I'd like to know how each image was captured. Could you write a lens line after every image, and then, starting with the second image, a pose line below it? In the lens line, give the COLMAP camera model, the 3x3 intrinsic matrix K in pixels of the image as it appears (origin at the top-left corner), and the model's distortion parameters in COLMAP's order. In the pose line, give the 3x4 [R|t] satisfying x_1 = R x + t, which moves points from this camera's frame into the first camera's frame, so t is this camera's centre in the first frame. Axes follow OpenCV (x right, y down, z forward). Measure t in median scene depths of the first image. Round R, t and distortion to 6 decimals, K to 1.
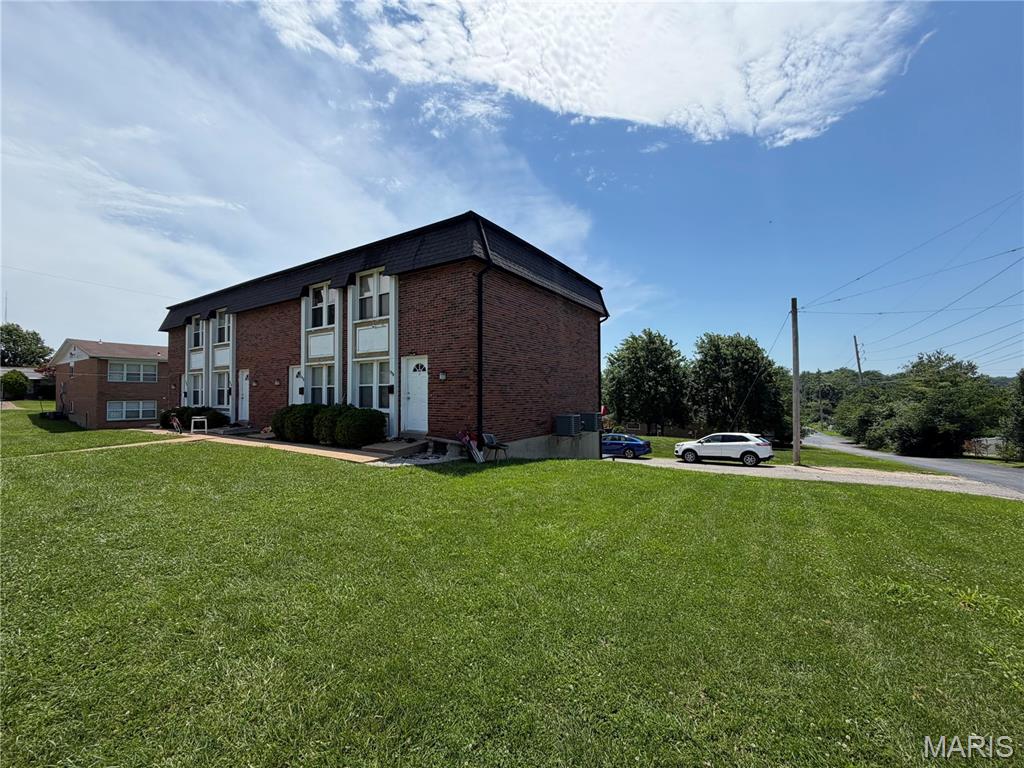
lens RADIAL K [[406.2, 0, 513.0], [0, 406.2, 380.6], [0, 0, 1]] dist [-0.002469, 0.000045]
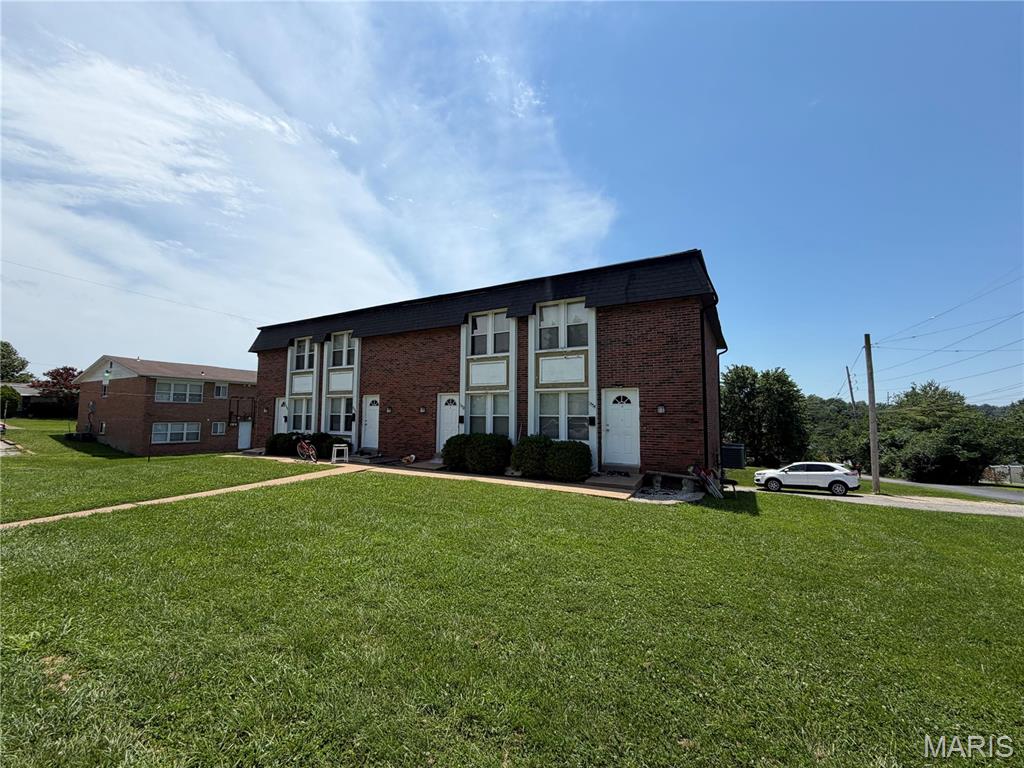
lens RADIAL K [[406.2, 0, 513.2], [0, 406.2, 382.4], [0, 0, 1]] dist [-0.002469, 0.000045]
pose [[0.998182, 0.017759, 0.057593, -0.325710], [-0.014889, 0.998644, -0.049887, -0.012271], [-0.058401, 0.048939, 0.997093, 0.009227]]
